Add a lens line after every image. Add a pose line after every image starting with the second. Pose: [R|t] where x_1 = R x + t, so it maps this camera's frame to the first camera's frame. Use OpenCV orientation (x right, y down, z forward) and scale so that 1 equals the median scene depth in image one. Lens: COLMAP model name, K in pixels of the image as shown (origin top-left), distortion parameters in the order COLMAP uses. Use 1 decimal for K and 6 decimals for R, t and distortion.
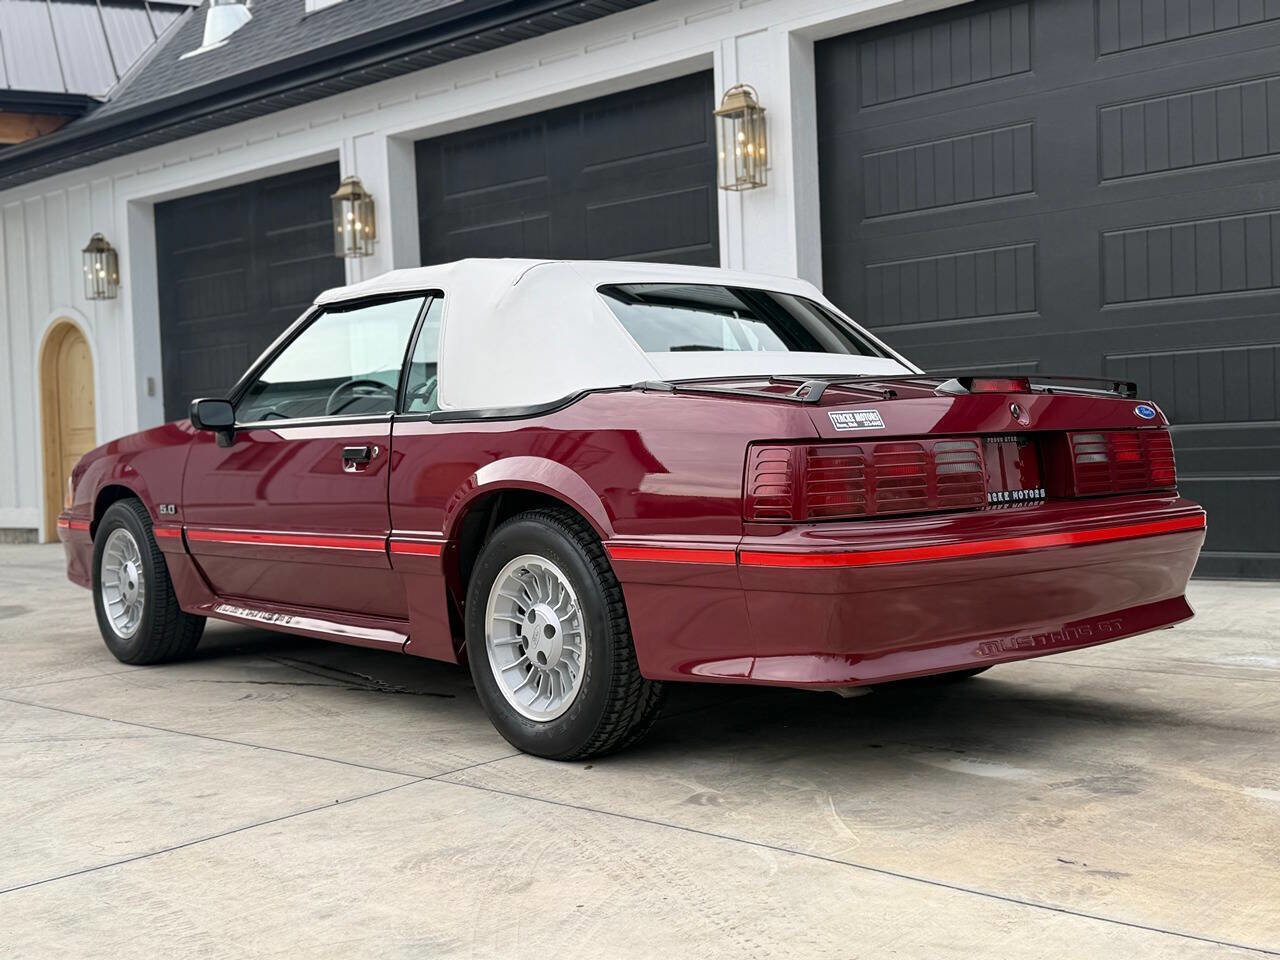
lens RADIAL K [[1434.7, 0, 646.3], [0, 1434.7, 484.0], [0, 0, 1]] dist [0.204188, -0.481185]
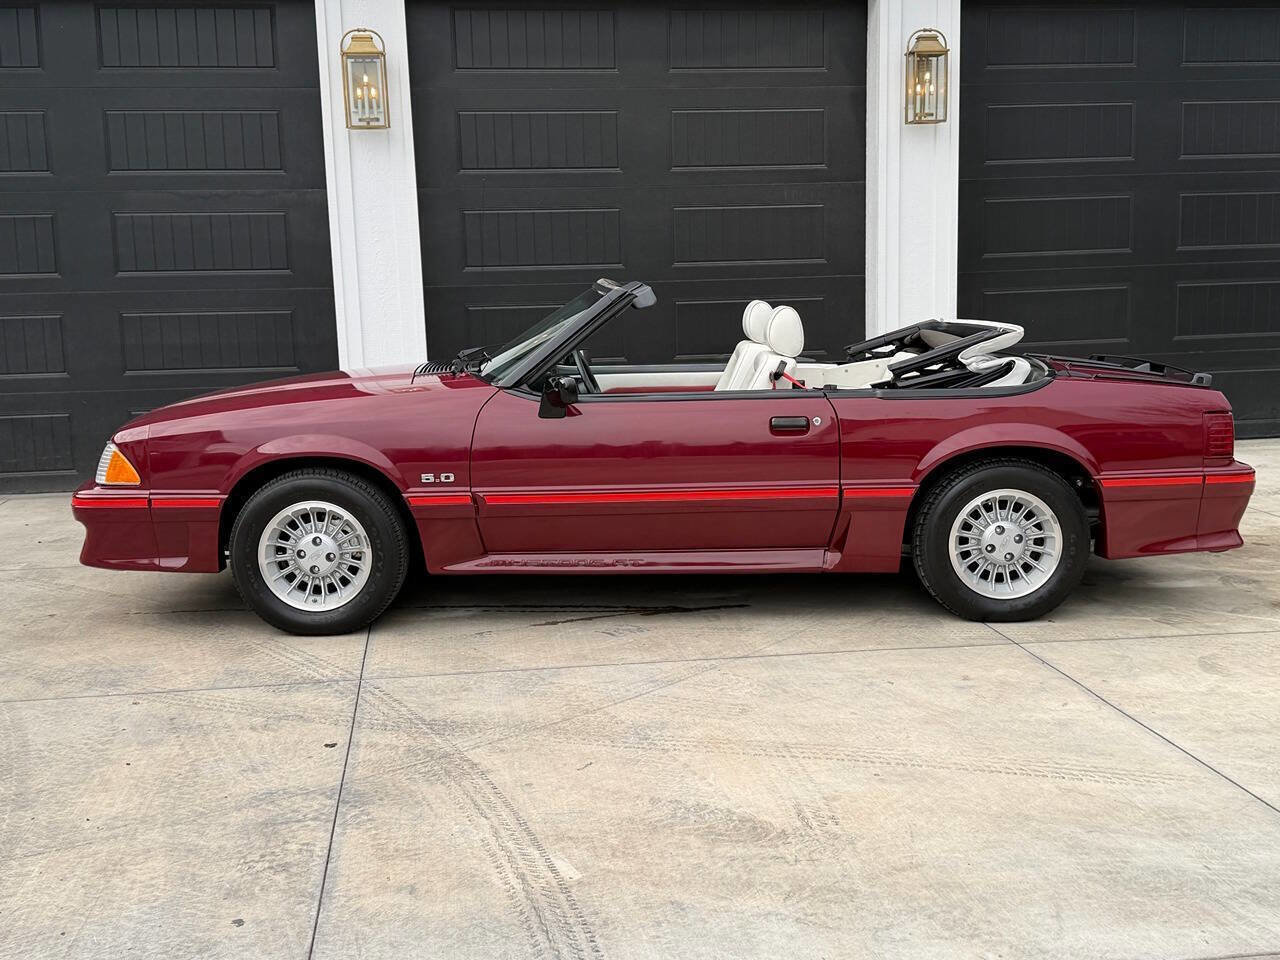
lens RADIAL K [[1437.0, 0, 644.6], [0, 1437.0, 491.4], [0, 0, 1]] dist [0.208511, -0.494651]
pose [[0.653104, -0.093612, 0.751460, -1.098600], [0.019492, 0.994079, 0.106895, -0.087823], [-0.757017, -0.055166, 0.651062, 0.234140]]
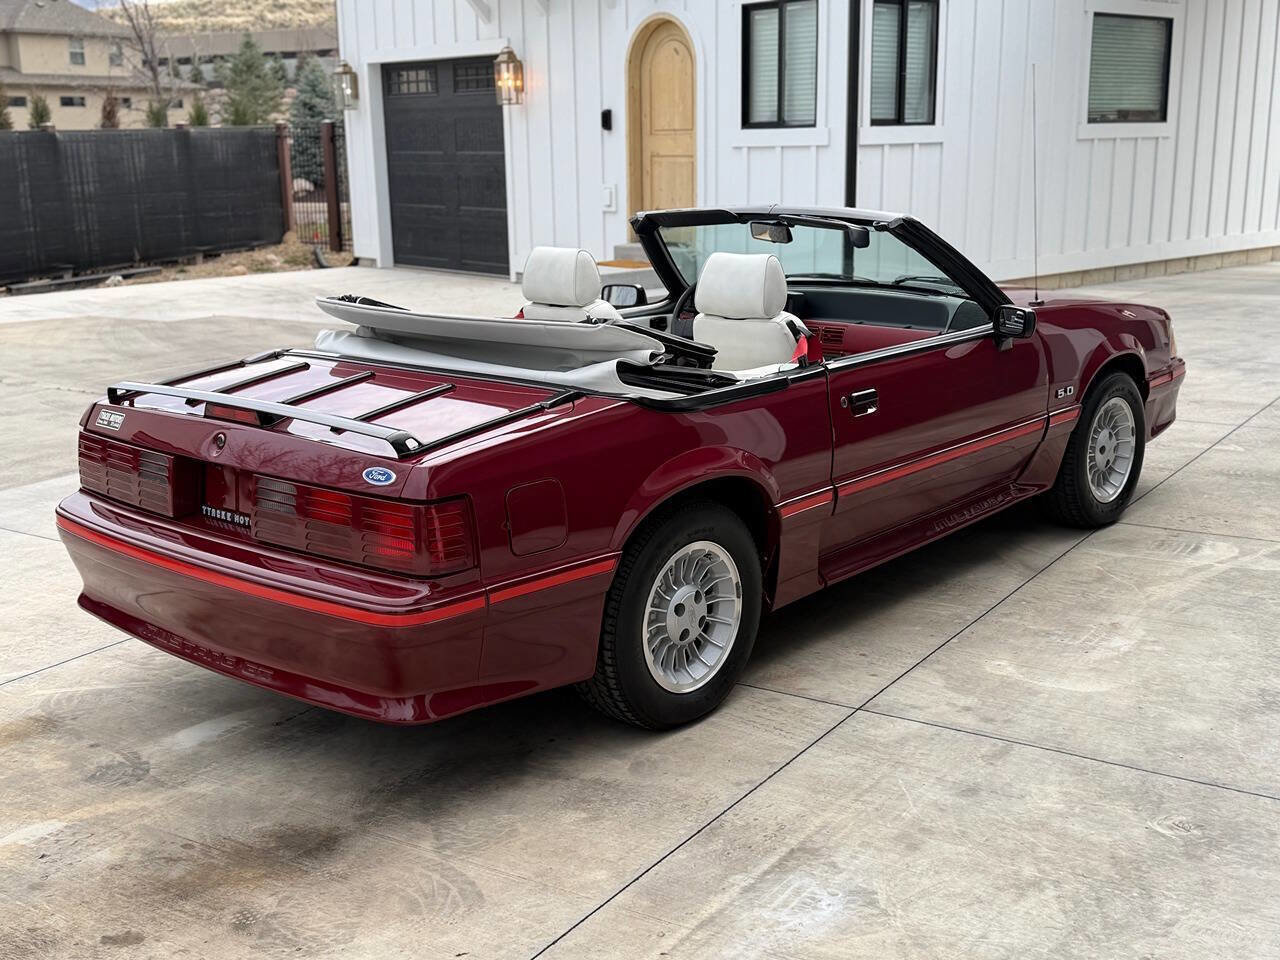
lens RADIAL K [[1434.7, 0, 646.3], [0, 1434.7, 484.0], [0, 0, 1]] dist [0.204188, -0.481185]
pose [[0.129649, 0.257344, -0.957583, 0.963927], [-0.013052, 0.966093, 0.257864, -0.216570], [0.991474, -0.020933, 0.128612, 0.860923]]
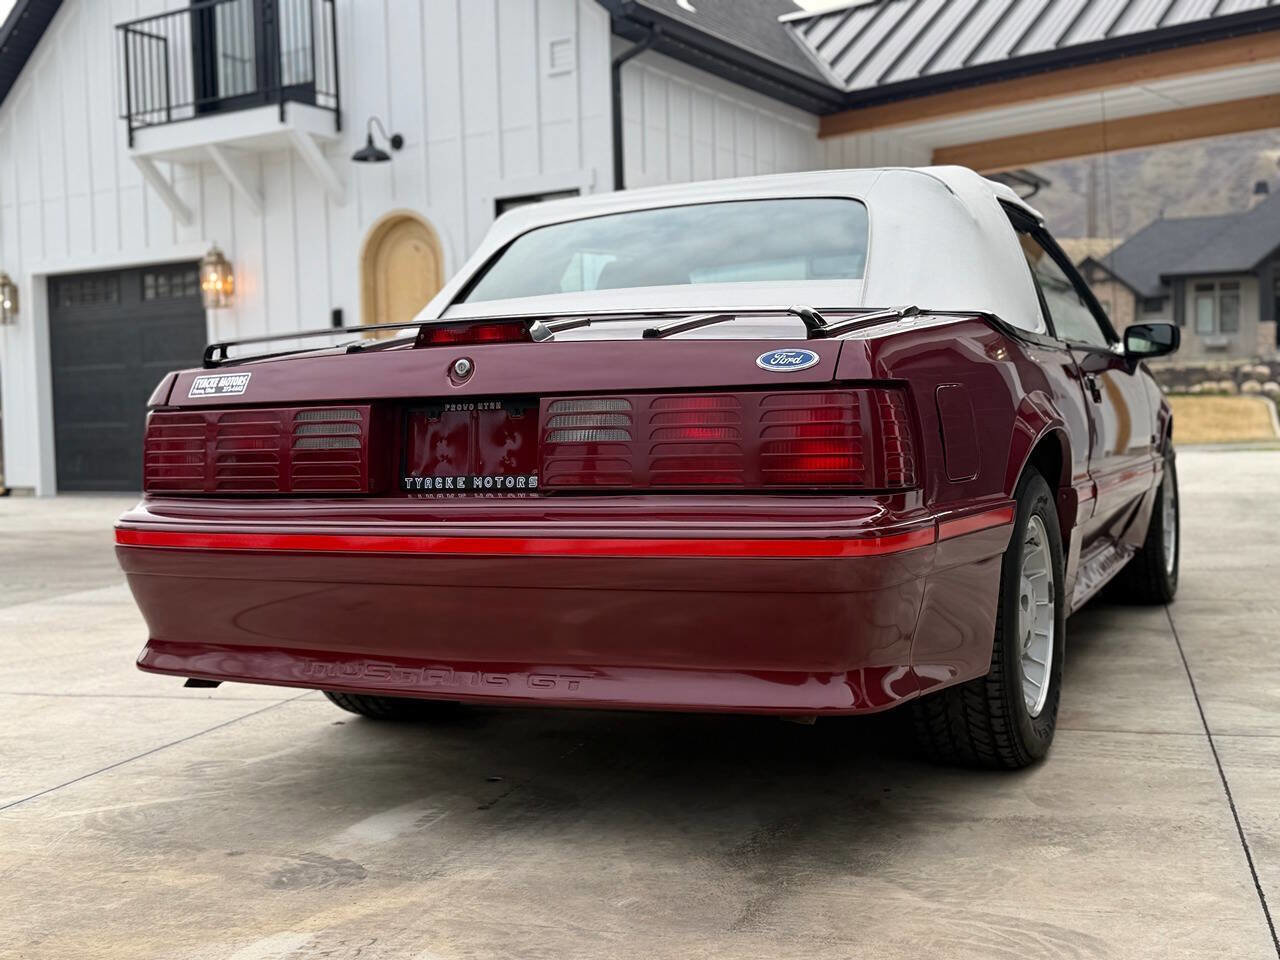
lens RADIAL K [[1433.5, 0, 636.8], [0, 1433.5, 493.8], [0, 0, 1]] dist [0.221865, -0.534545]
pose [[0.398282, 0.068419, -0.914708, 0.711822], [-0.012267, 0.997522, 0.069272, -0.028369], [0.917181, -0.016369, 0.398135, 0.580801]]
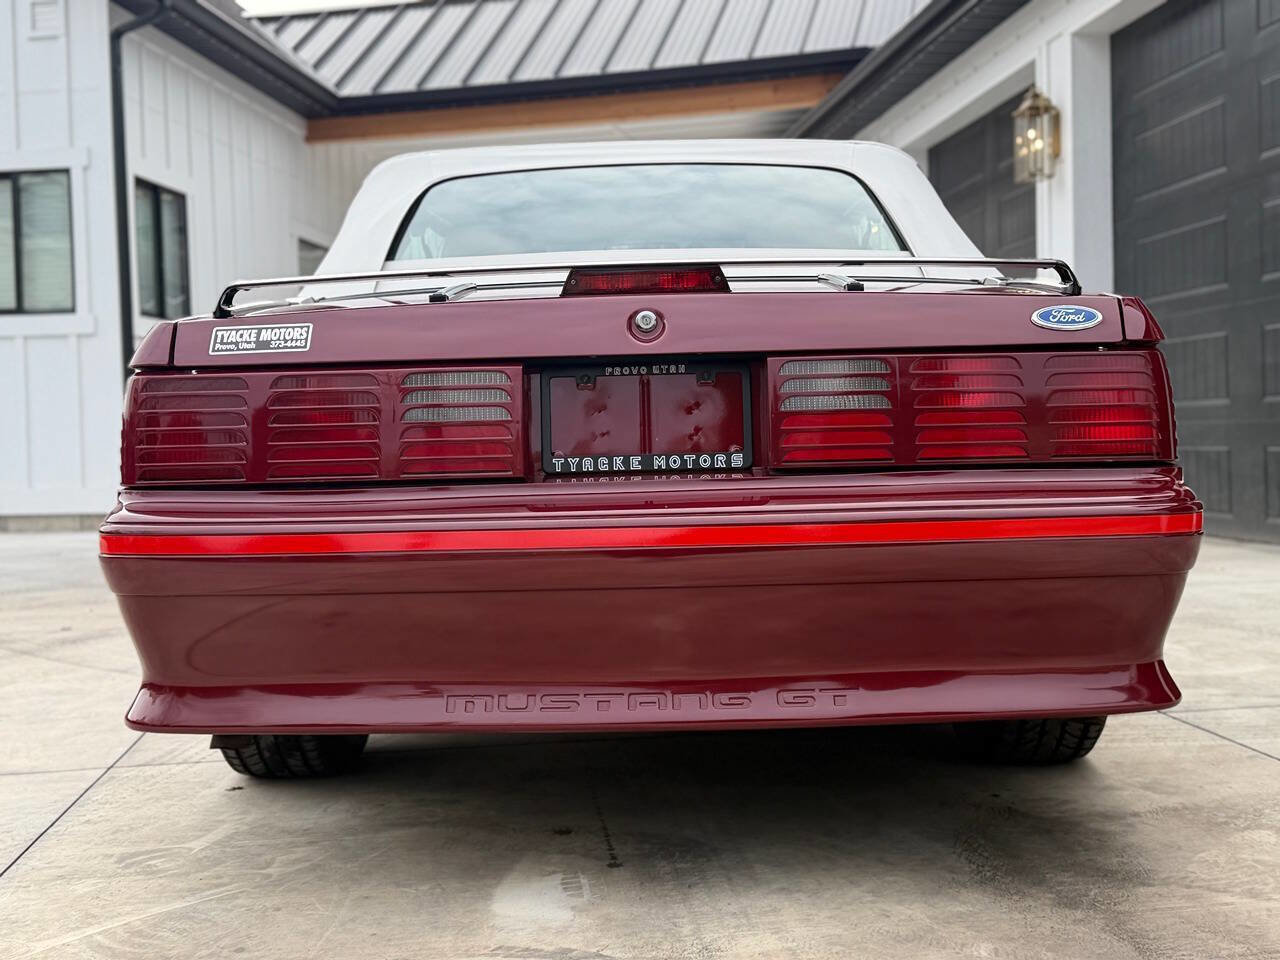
lens RADIAL K [[1434.7, 0, 646.3], [0, 1434.7, 484.0], [0, 0, 1]] dist [0.204188, -0.481185]
pose [[0.747403, 0.039704, -0.663183, 0.480978], [-0.019753, 0.999099, 0.037553, -0.004056], [0.664077, -0.014967, 0.747514, 0.407410]]
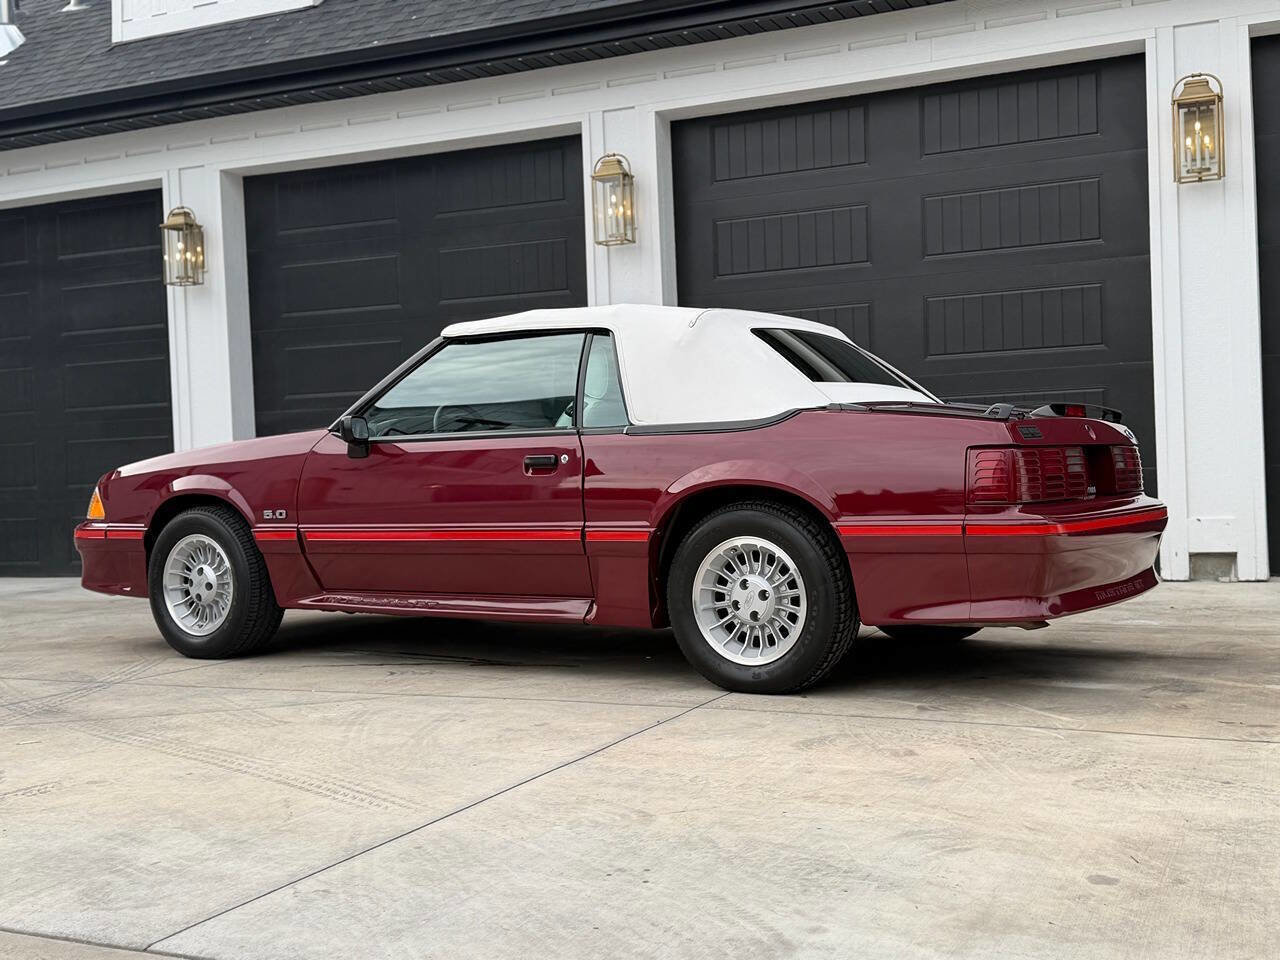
lens RADIAL K [[1434.7, 0, 646.3], [0, 1434.7, 484.0], [0, 0, 1]] dist [0.204188, -0.481185]
pose [[0.958395, 0.002840, 0.285430, -0.406553], [0.005038, 0.999626, -0.026863, 0.027640], [-0.285400, 0.027184, 0.958023, -0.161523]]
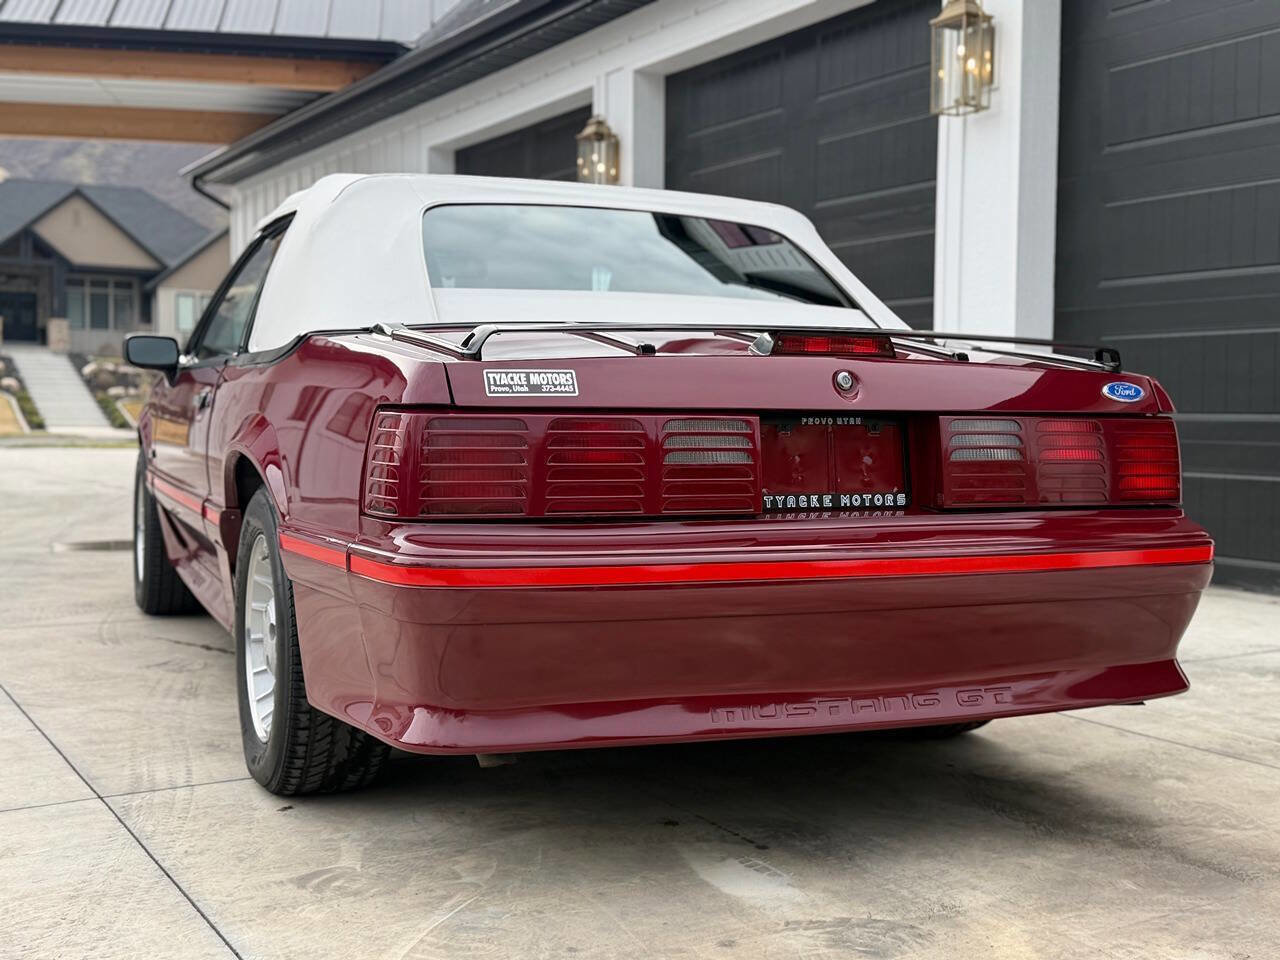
lens RADIAL K [[1434.4, 0, 640.0], [0, 1434.4, 480.0], [0, 0, 1]] dist [0.213108, -0.511918]
pose [[0.951937, 0.061415, -0.300073, 0.274601], [-0.053698, 0.997982, 0.033903, -0.015377], [0.301550, -0.016160, 0.953314, 0.221133]]
